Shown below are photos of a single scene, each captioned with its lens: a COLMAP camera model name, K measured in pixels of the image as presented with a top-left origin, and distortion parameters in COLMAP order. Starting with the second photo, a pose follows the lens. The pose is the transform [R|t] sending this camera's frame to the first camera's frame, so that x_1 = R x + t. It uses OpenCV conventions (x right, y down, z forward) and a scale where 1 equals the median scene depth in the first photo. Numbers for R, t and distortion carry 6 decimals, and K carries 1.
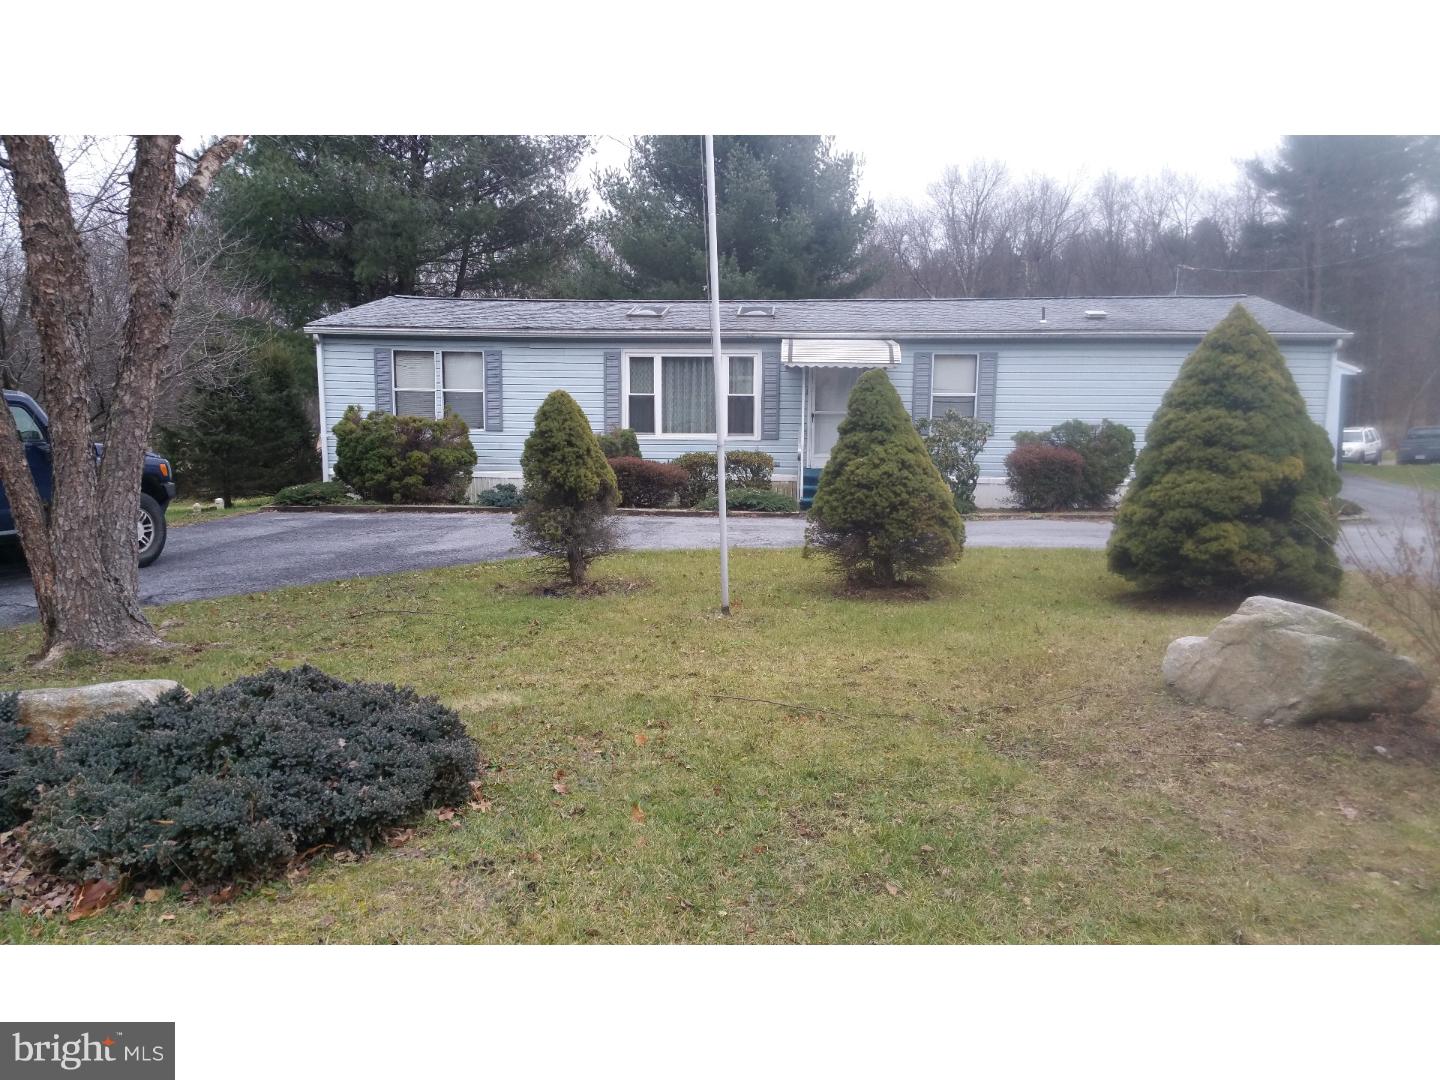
lens RADIAL K [[1221.5, 0, 720.8], [0, 1221.5, 544.5], [0, 0, 1]] dist [0.126214, 0.002137]
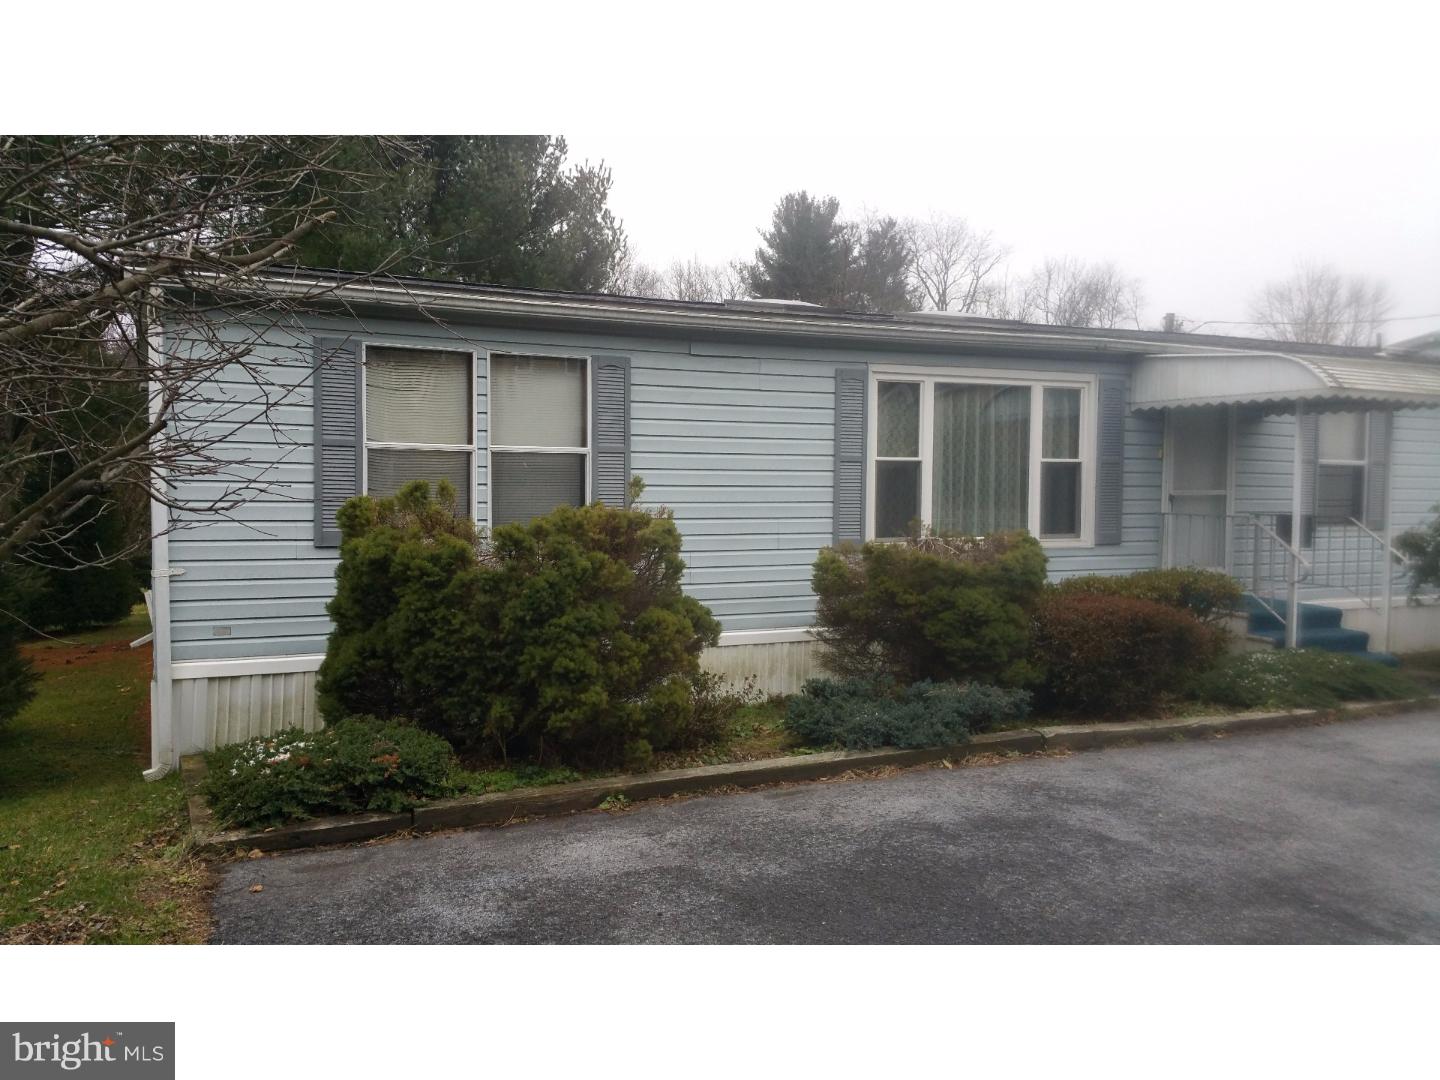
lens RADIAL K [[1221.5, 0, 724.8], [0, 1221.5, 535.0], [0, 0, 1]] dist [0.126214, 0.002137]
pose [[0.880534, -0.023040, 0.473423, -0.353301], [0.064842, 0.995283, -0.072164, -0.063207], [-0.469527, 0.094241, 0.877874, 0.615387]]
